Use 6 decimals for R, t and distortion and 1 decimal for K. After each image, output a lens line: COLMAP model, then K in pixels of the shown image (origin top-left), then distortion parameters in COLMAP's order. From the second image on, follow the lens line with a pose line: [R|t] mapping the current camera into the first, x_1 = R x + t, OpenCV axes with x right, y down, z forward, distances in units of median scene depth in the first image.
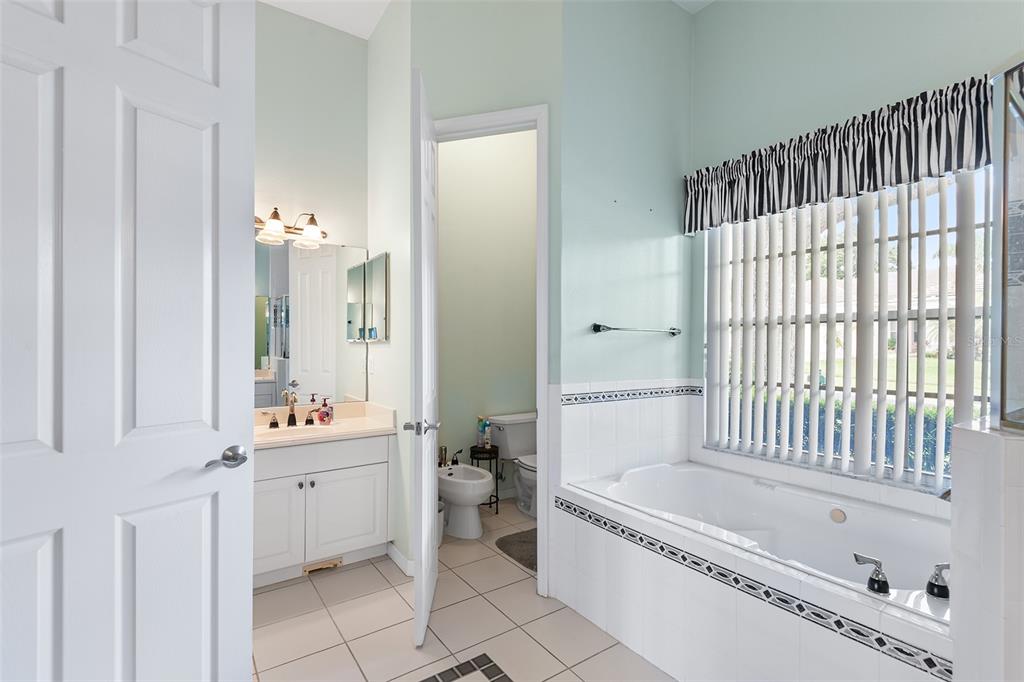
lens RADIAL K [[472.6, 0, 509.5], [0, 472.6, 343.2], [0, 0, 1]] dist [0.024542, -0.011898]
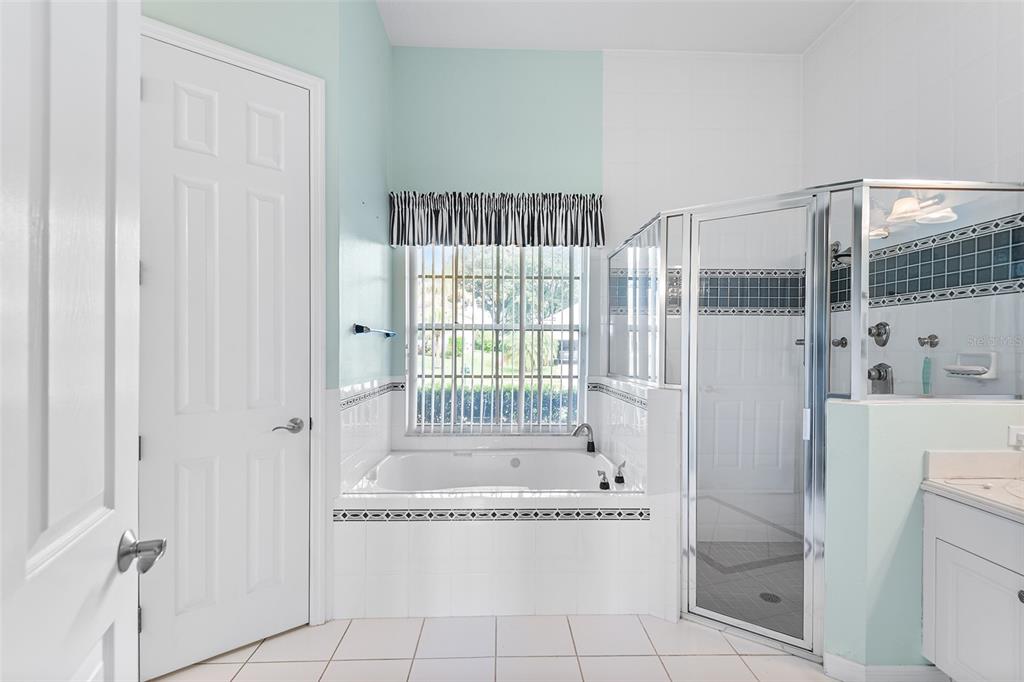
lens RADIAL K [[472.6, 0, 511.6], [0, 472.6, 345.6], [0, 0, 1]] dist [0.024542, -0.011898]
pose [[0.543456, -0.000706, 0.839437, -0.482885], [-0.005027, 0.999979, 0.004096, -0.002960], [-0.839422, -0.006446, 0.543441, 0.201538]]
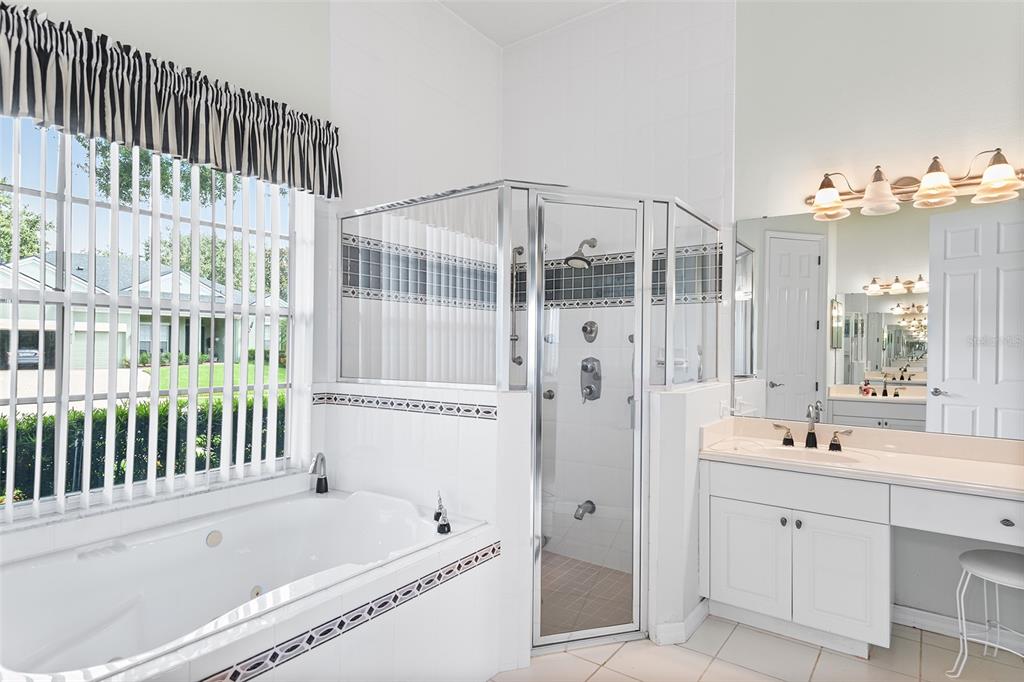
lens RADIAL K [[565.7, 0, 508.8], [0, 565.7, 340.8], [0, 0, 1]] dist [0.014498, -0.003762]
pose [[-0.343185, 0.001451, 0.939267, -0.406072], [-0.013057, 0.999895, -0.006316, 0.006626], [-0.939177, -0.014431, -0.343130, 0.774065]]
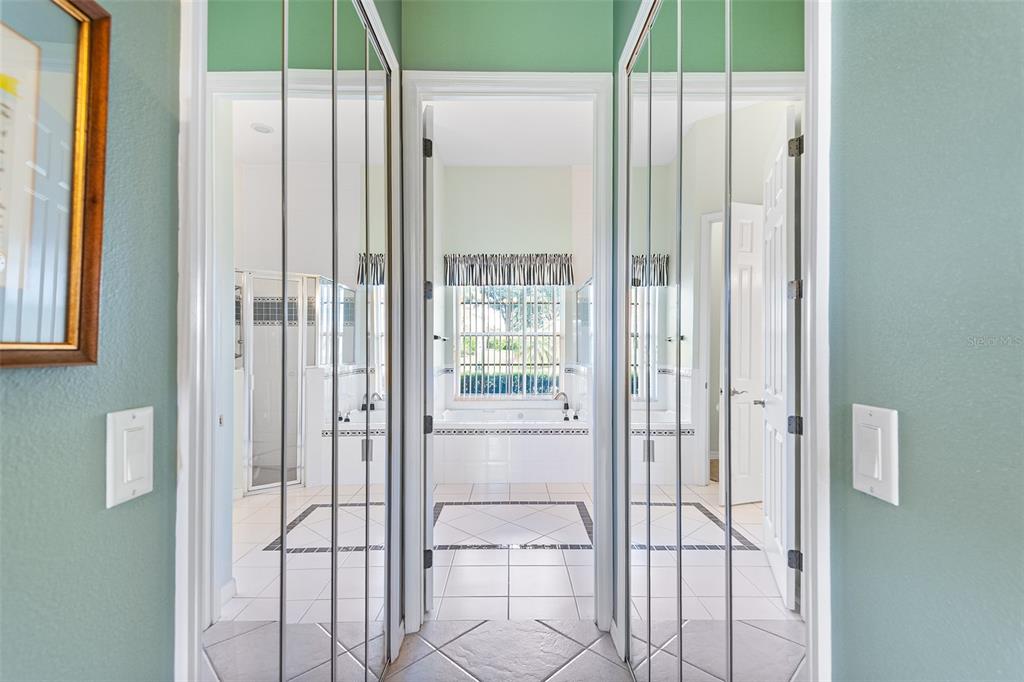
lens RADIAL K [[472.6, 0, 511.3], [0, 472.6, 340.5], [0, 0, 1]] dist [0.024542, -0.011898]
pose [[0.565853, 0.004803, 0.824492, -1.199018], [0.002576, 0.999968, -0.007593, -0.004674], [-0.824502, 0.006421, 0.565823, -0.296196]]
